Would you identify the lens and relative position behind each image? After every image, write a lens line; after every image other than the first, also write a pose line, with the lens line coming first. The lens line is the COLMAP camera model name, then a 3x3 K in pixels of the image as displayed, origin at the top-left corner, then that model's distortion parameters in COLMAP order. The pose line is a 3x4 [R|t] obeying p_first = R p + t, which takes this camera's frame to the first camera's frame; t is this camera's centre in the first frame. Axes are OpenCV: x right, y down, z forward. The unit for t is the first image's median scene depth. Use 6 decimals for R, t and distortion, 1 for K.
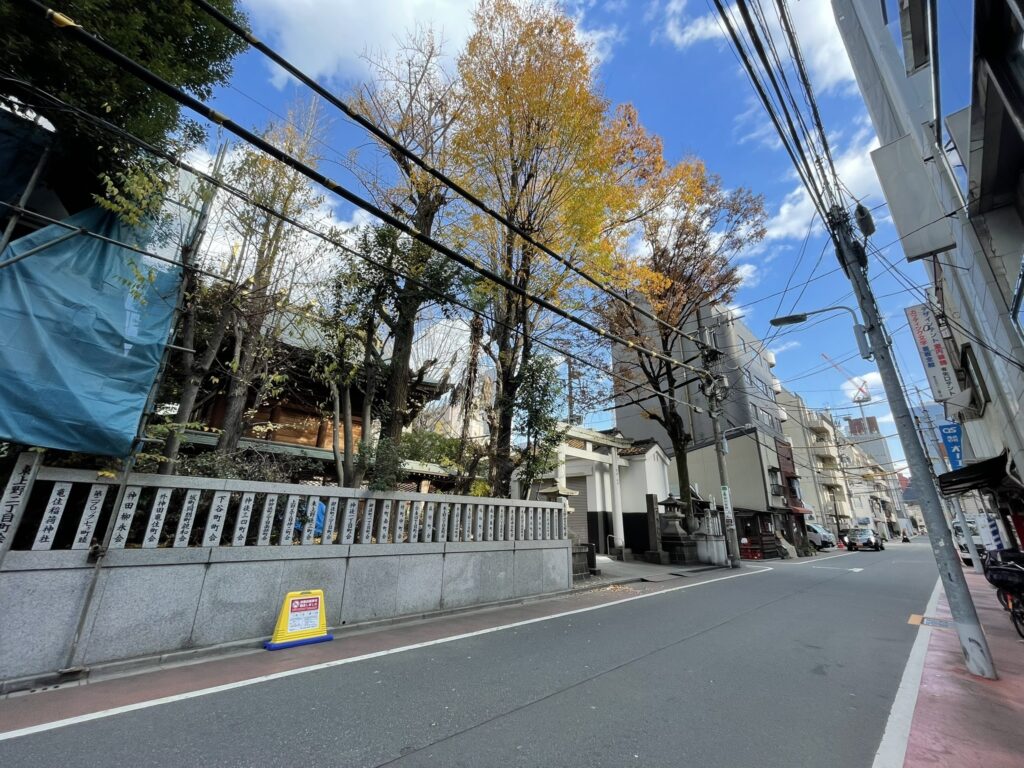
lens RADIAL K [[410.6, 0, 511.5], [0, 410.6, 381.7], [0, 0, 1]] dist [-0.002891, -0.000081]
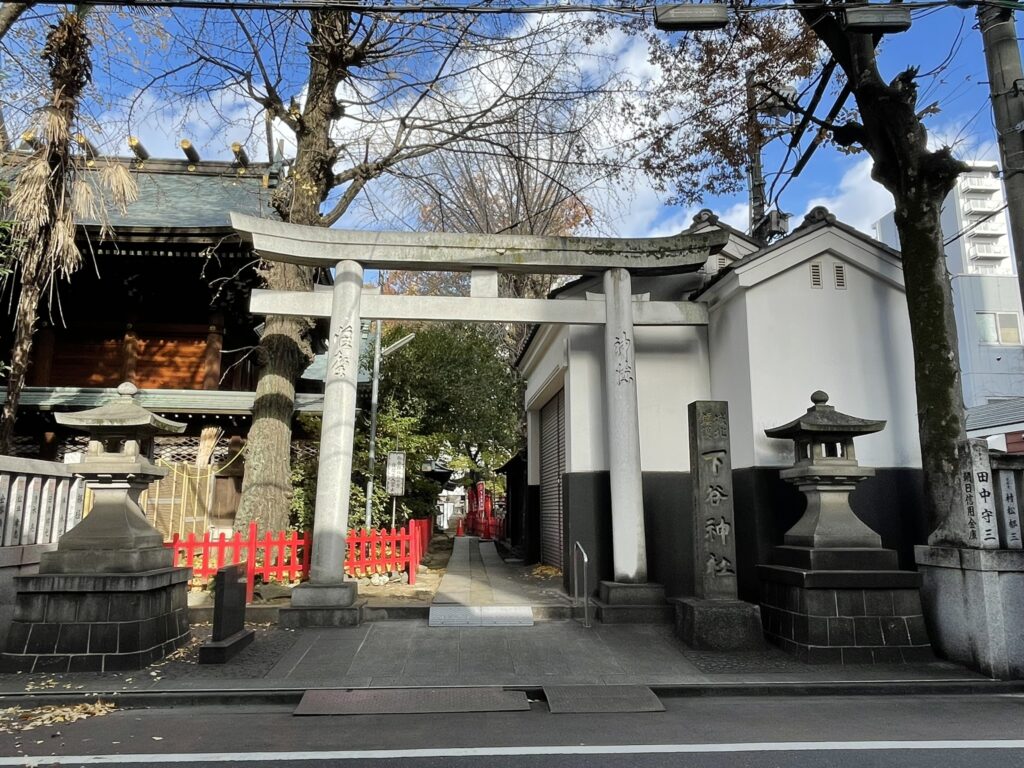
lens RADIAL K [[724.1, 0, 512.0], [0, 724.1, 384.0], [0, 0, 1]] dist [0.001325, 0.001098]
pose [[0.764959, -0.133783, -0.630031, 0.551737], [0.220297, 0.973539, 0.060751, 0.203656], [0.605233, -0.185266, 0.774190, 0.547168]]
